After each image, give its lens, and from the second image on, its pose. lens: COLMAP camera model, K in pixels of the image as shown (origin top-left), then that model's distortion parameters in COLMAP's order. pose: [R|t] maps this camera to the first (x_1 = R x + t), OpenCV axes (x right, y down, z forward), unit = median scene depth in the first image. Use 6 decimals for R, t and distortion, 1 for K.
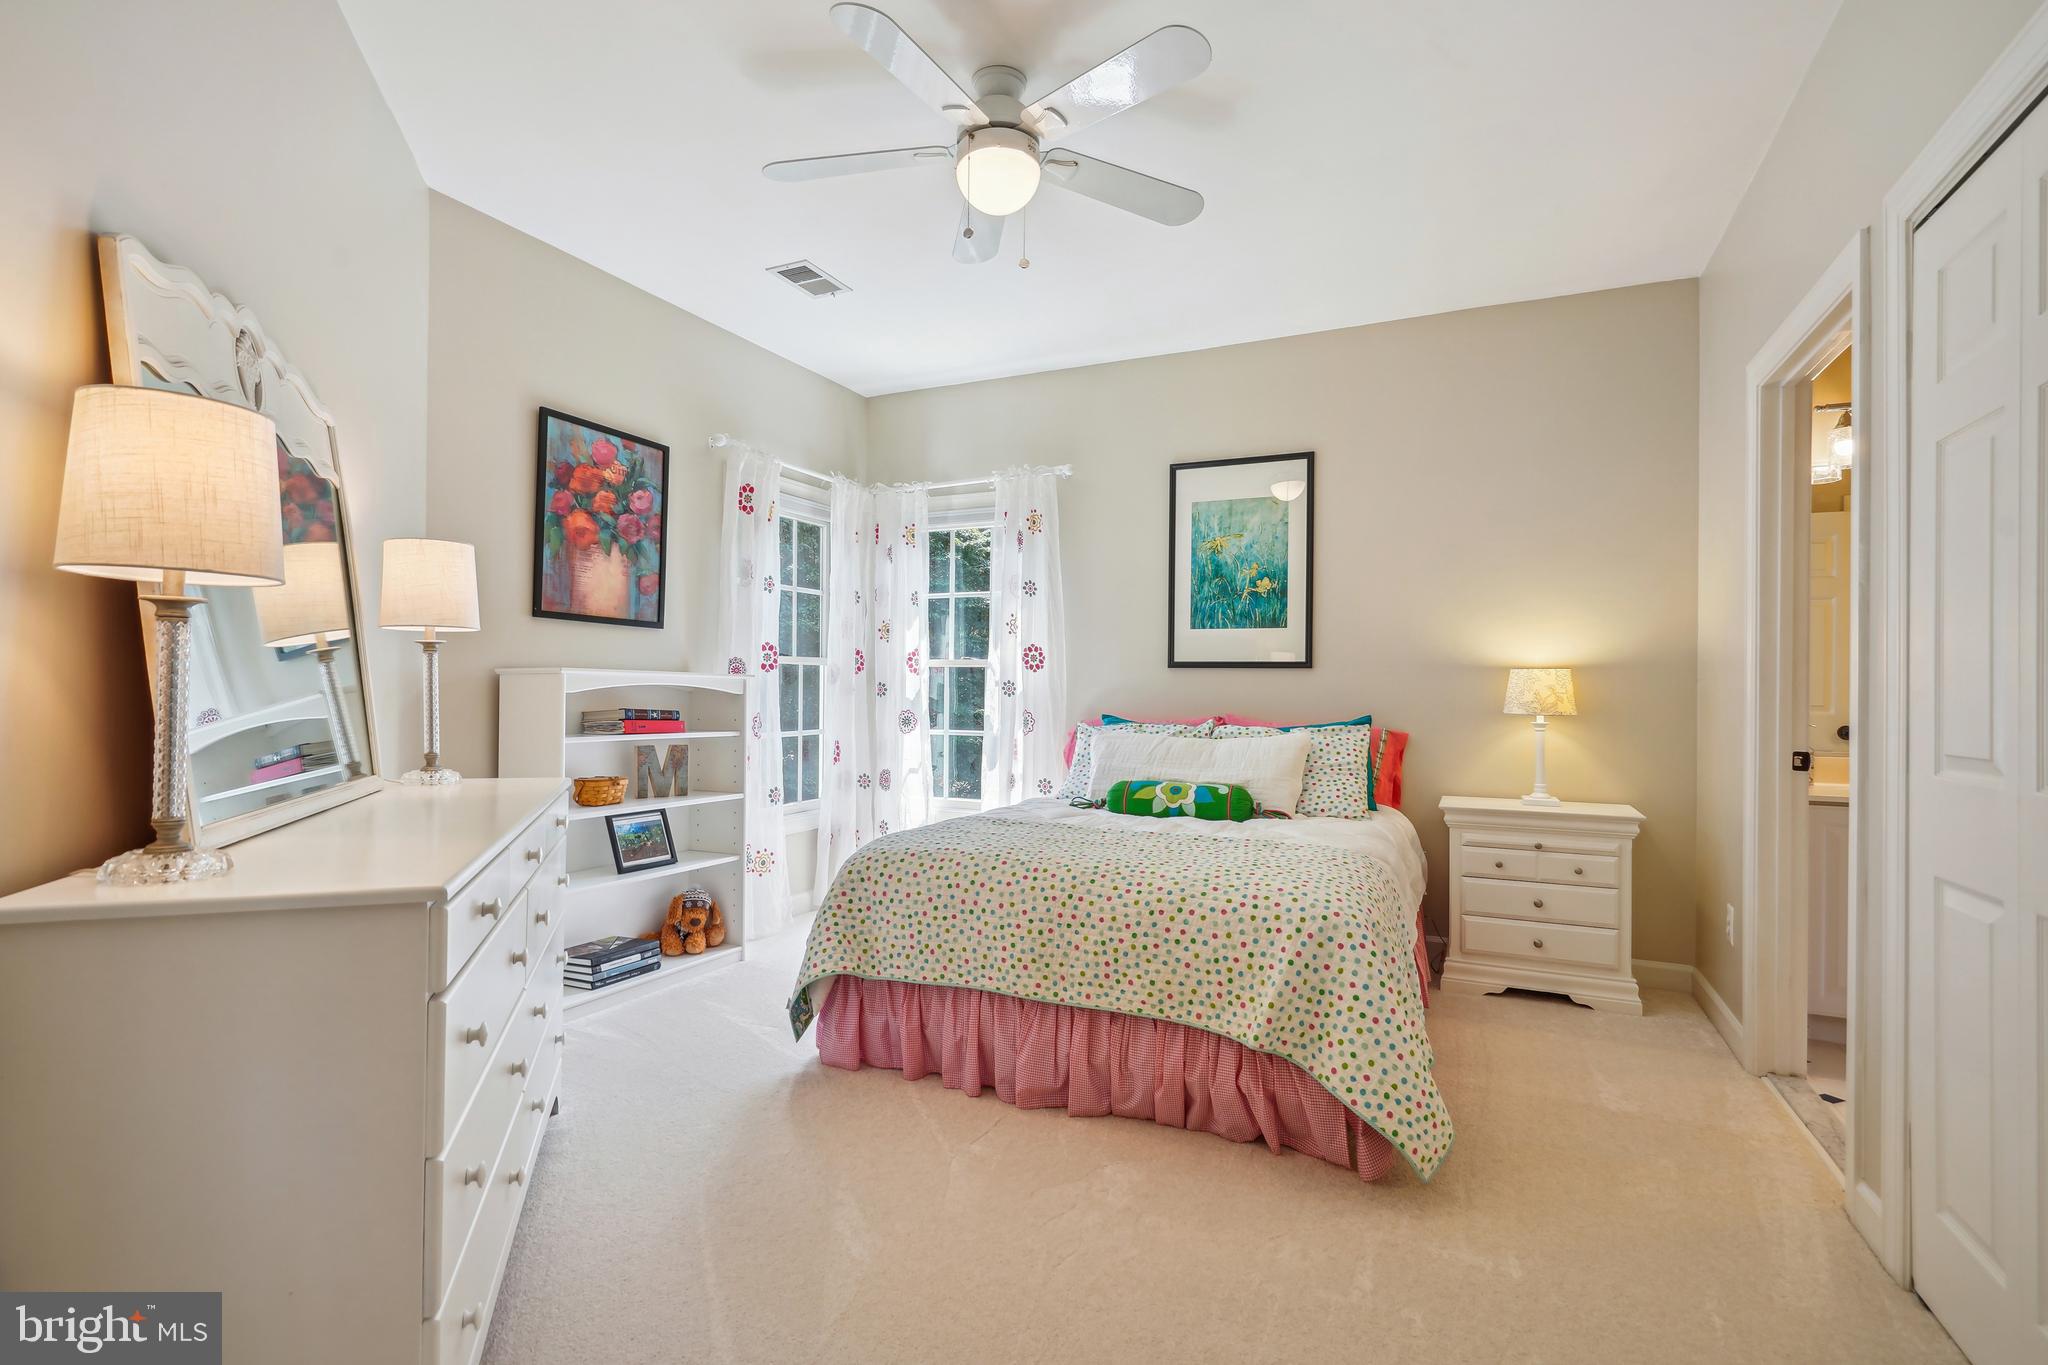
lens RADIAL K [[958.4, 0, 1023.0], [0, 958.4, 678.4], [0, 0, 1]] dist [0.004793, 0.000181]
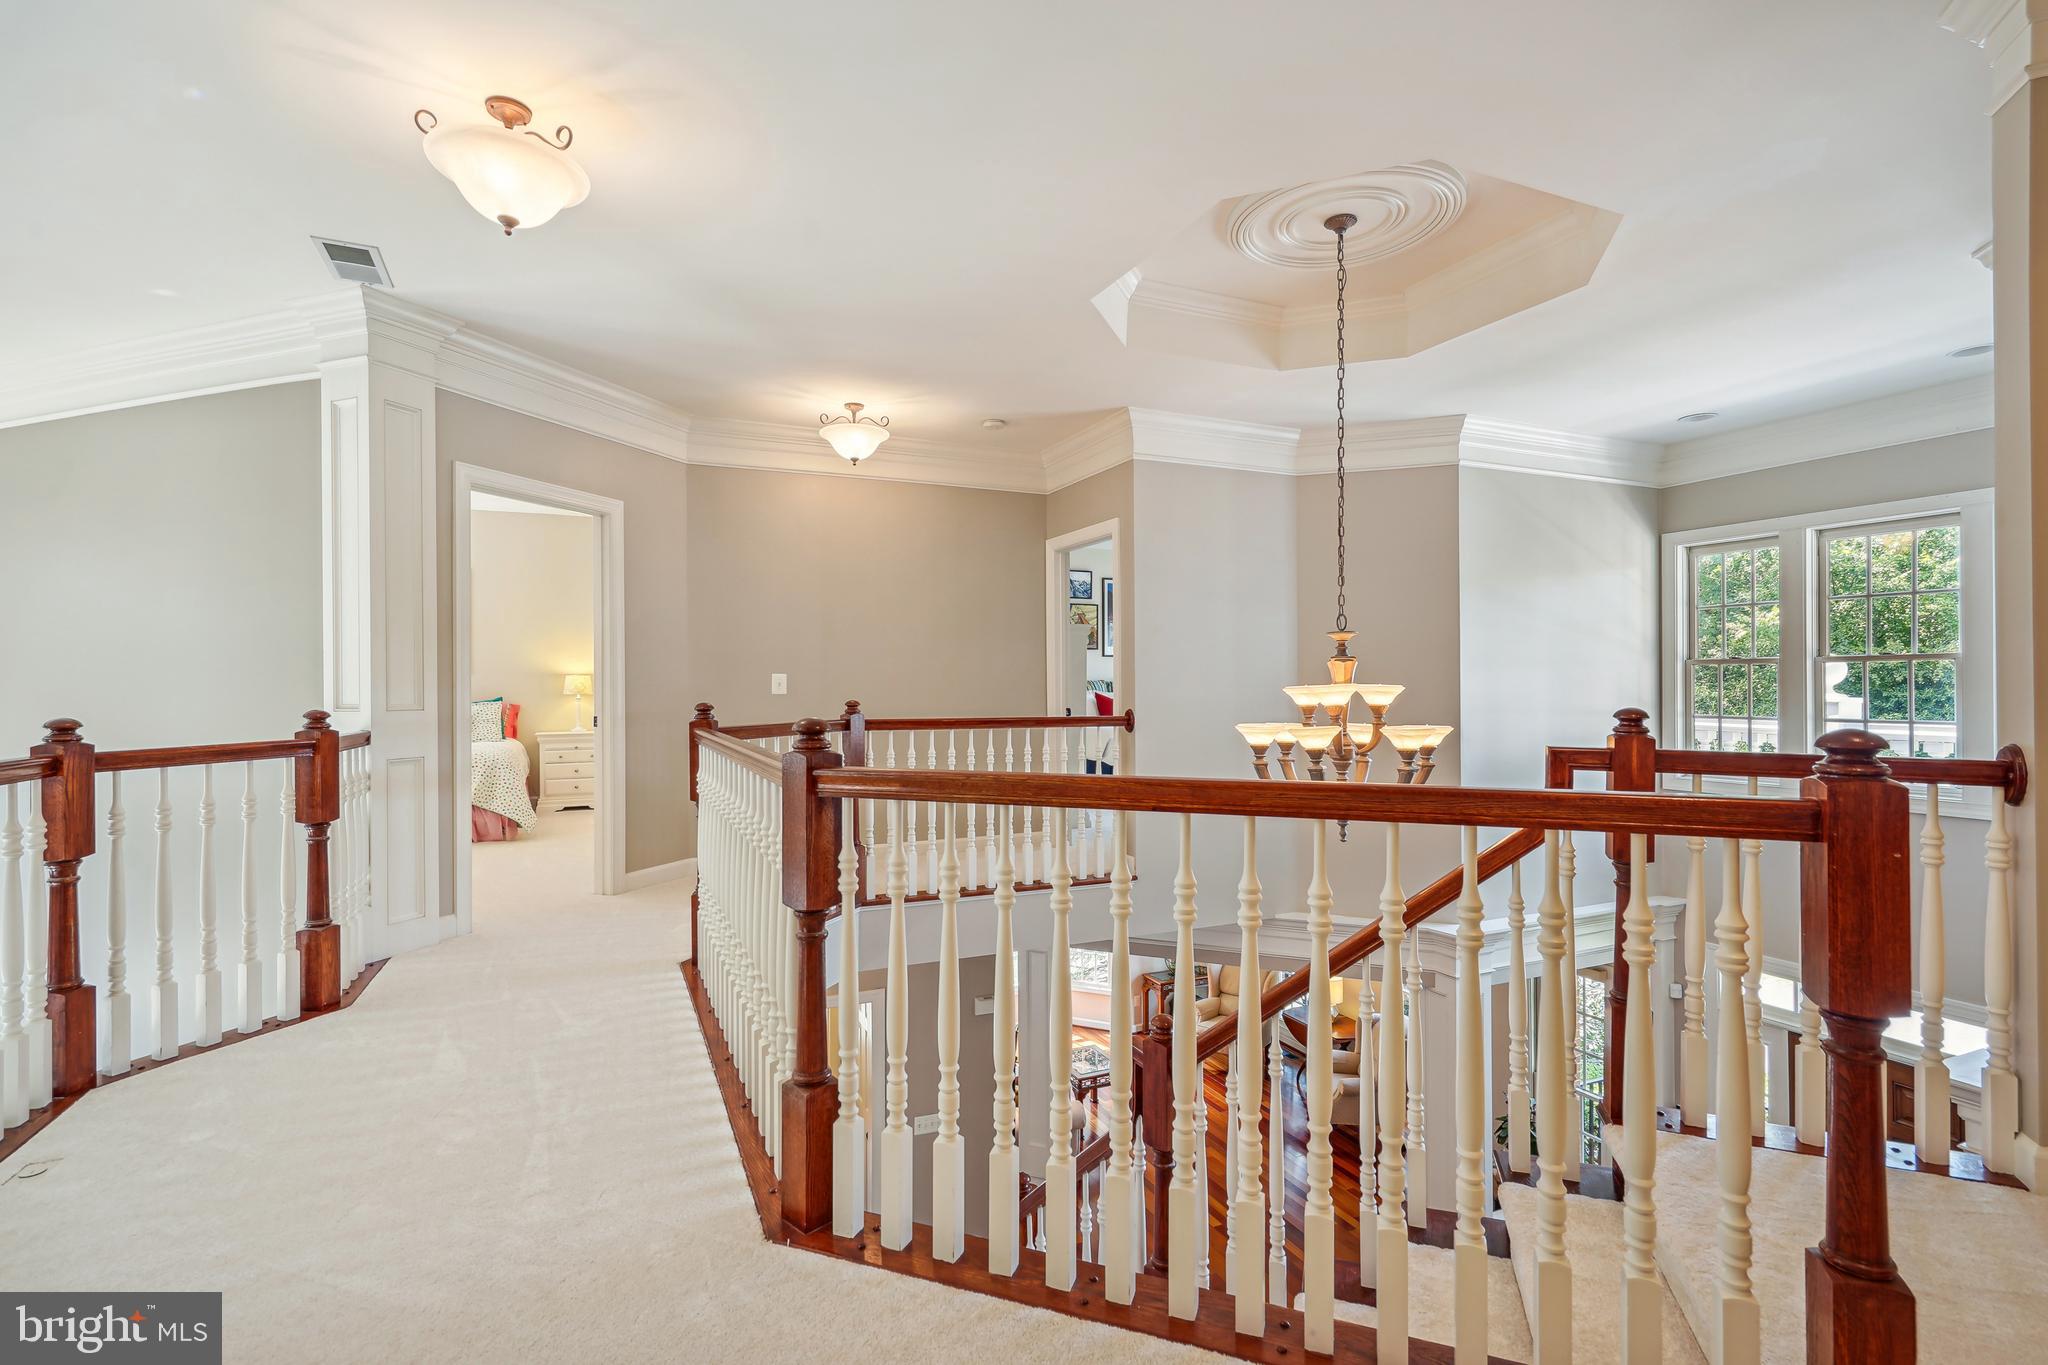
lens RADIAL K [[958.4, 0, 1022.6], [0, 958.4, 677.0], [0, 0, 1]] dist [0.004793, 0.000181]
pose [[0.642650, -0.000020, 0.766159, -0.578427], [0.000056, 1.000000, -0.000021, -0.004899], [-0.766159, 0.000057, 0.642650, -1.377638]]
